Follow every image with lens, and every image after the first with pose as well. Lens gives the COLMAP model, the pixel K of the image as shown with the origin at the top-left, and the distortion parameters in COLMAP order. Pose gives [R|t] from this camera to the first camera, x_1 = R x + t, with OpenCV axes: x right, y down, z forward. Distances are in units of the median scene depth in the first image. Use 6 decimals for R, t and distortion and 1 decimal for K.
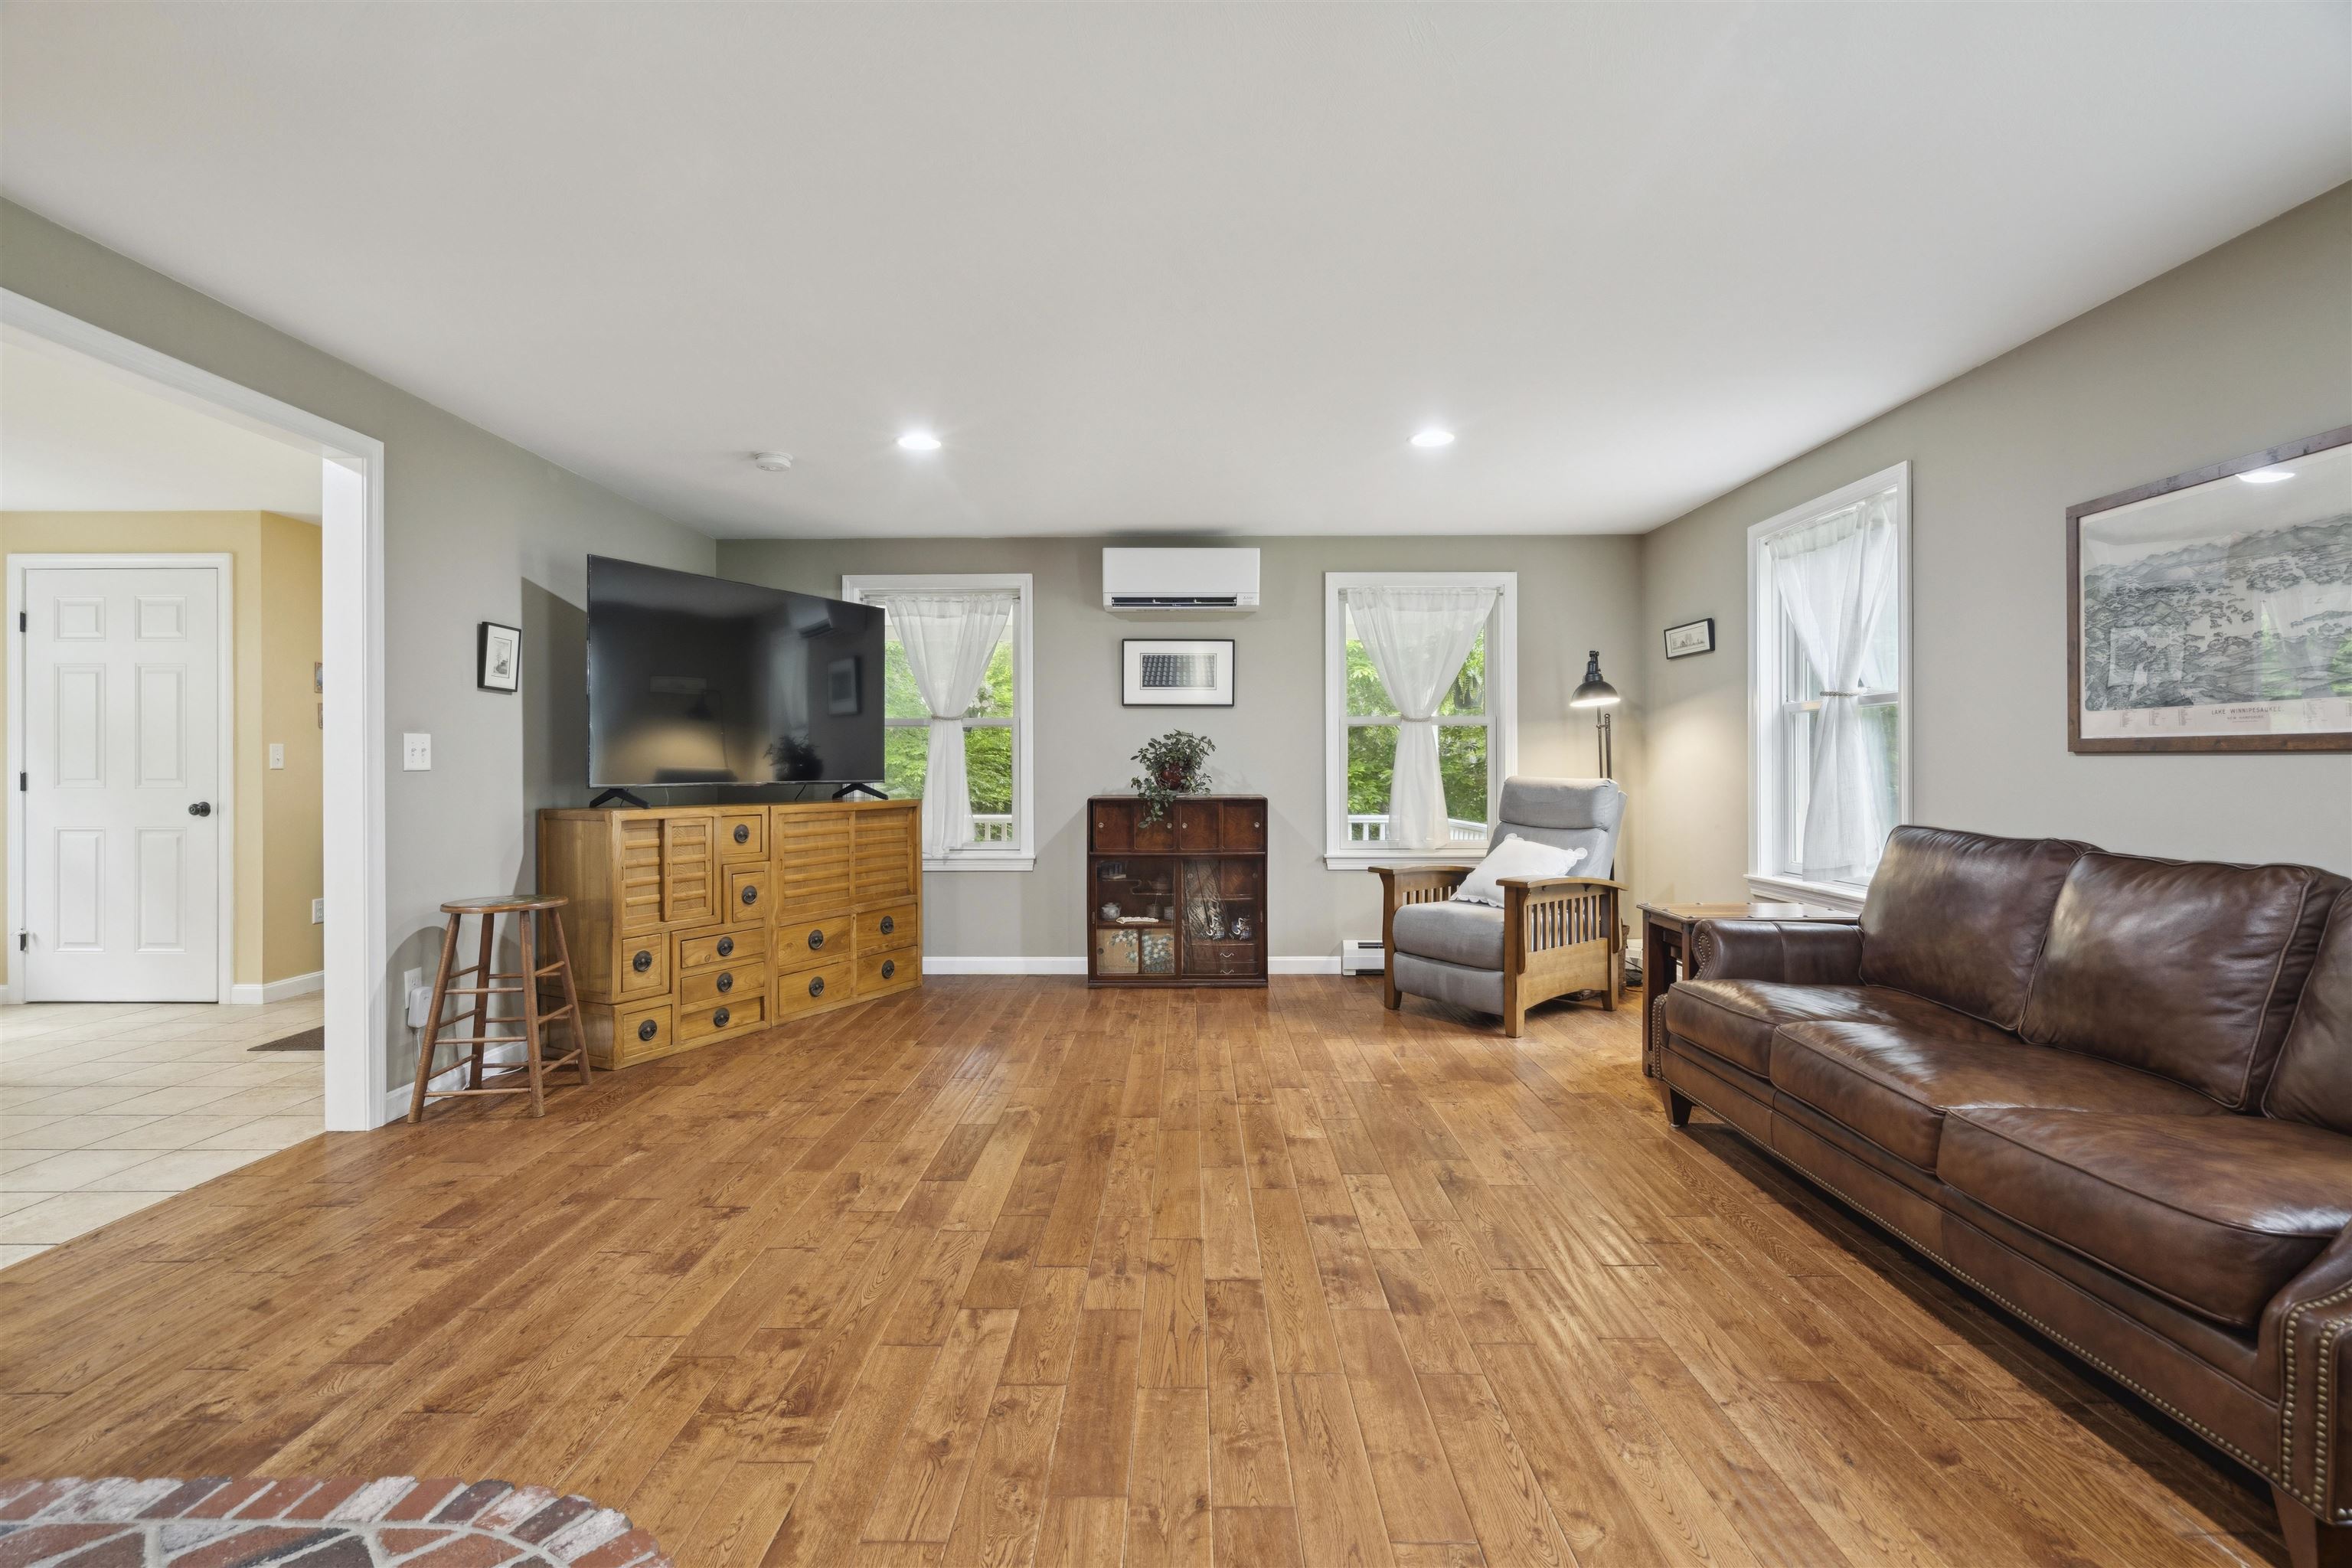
lens RADIAL K [[1070.6, 0, 1218.6], [0, 1070.6, 768.9], [0, 0, 1]] dist [-0.001865, 0.001208]
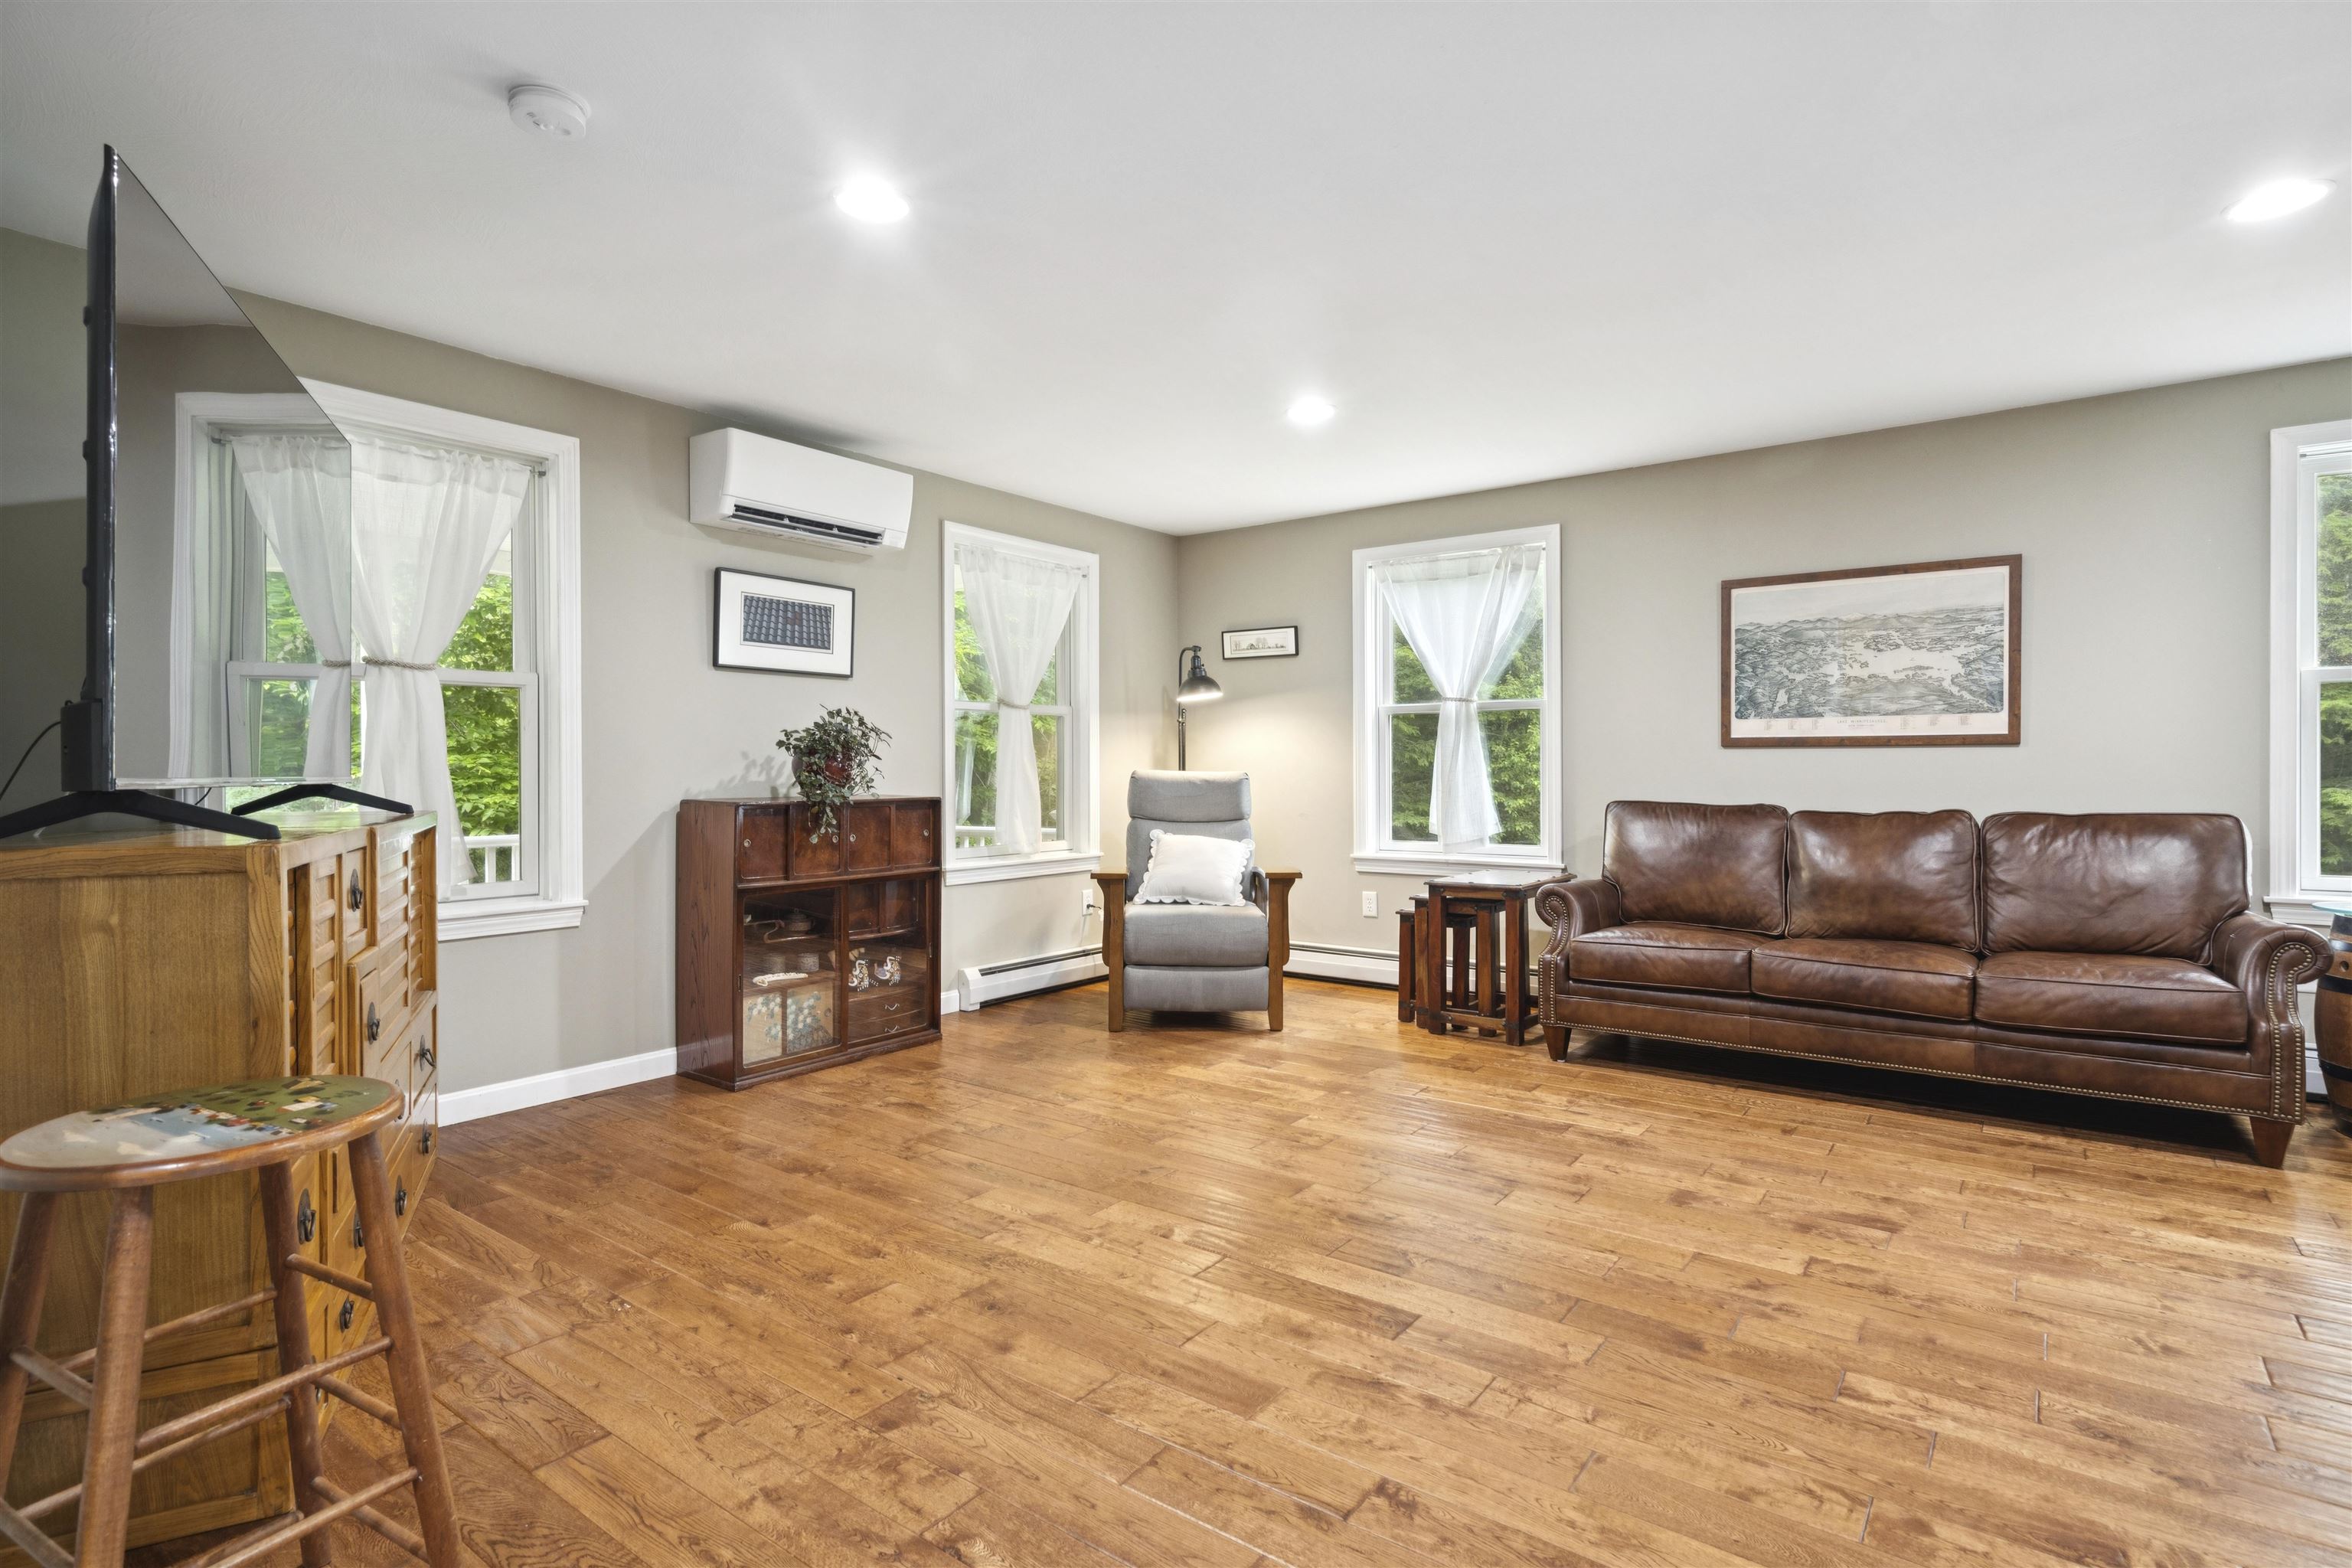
lens RADIAL K [[1129.2, 0, 1180.2], [0, 1129.2, 777.1], [0, 0, 1]] dist [0.003609, -0.001029]
pose [[0.613585, -0.005336, 0.789611, -0.897358], [0.004239, 0.999985, 0.003464, 0.017918], [-0.789617, 0.001222, 0.613598, 0.633899]]
